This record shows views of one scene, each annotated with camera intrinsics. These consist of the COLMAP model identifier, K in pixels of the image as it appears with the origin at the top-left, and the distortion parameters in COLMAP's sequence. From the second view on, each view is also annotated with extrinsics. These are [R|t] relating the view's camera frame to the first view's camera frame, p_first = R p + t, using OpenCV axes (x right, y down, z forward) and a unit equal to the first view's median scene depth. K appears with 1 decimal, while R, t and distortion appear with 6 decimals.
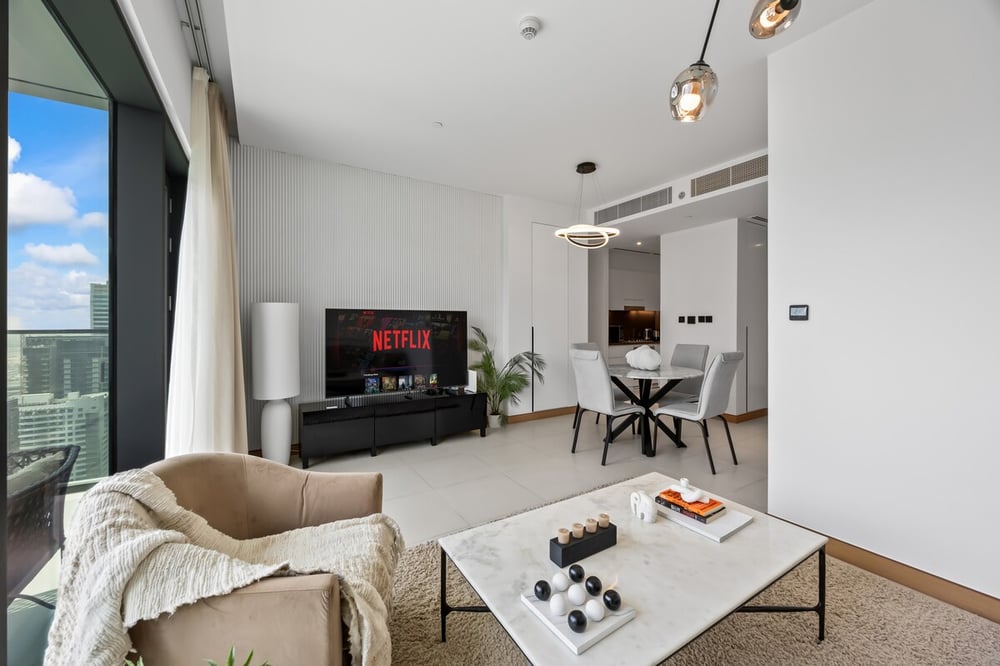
lens RADIAL K [[380.9, 0, 501.2], [0, 380.9, 325.0], [0, 0, 1]] dist [-0.006502, 0.000588]
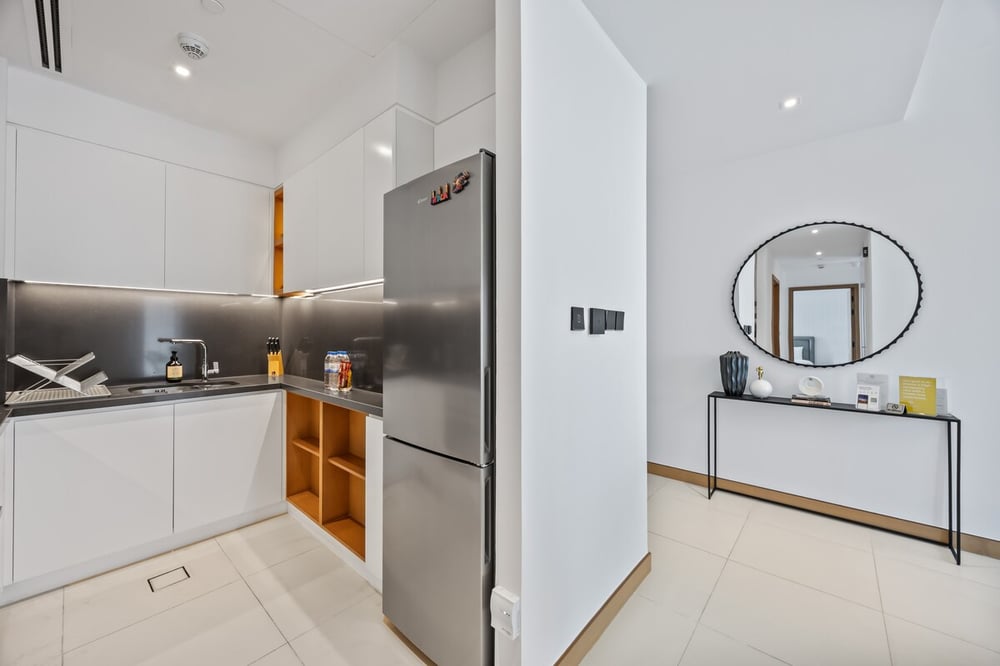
lens RADIAL K [[380.9, 0, 500.1], [0, 380.9, 323.7], [0, 0, 1]] dist [-0.006502, 0.000588]
pose [[-0.290830, 0.010310, 0.956719, 0.194753], [0.001908, 0.999946, -0.010196, -0.006099], [-0.956773, -0.001140, -0.290834, 0.866845]]
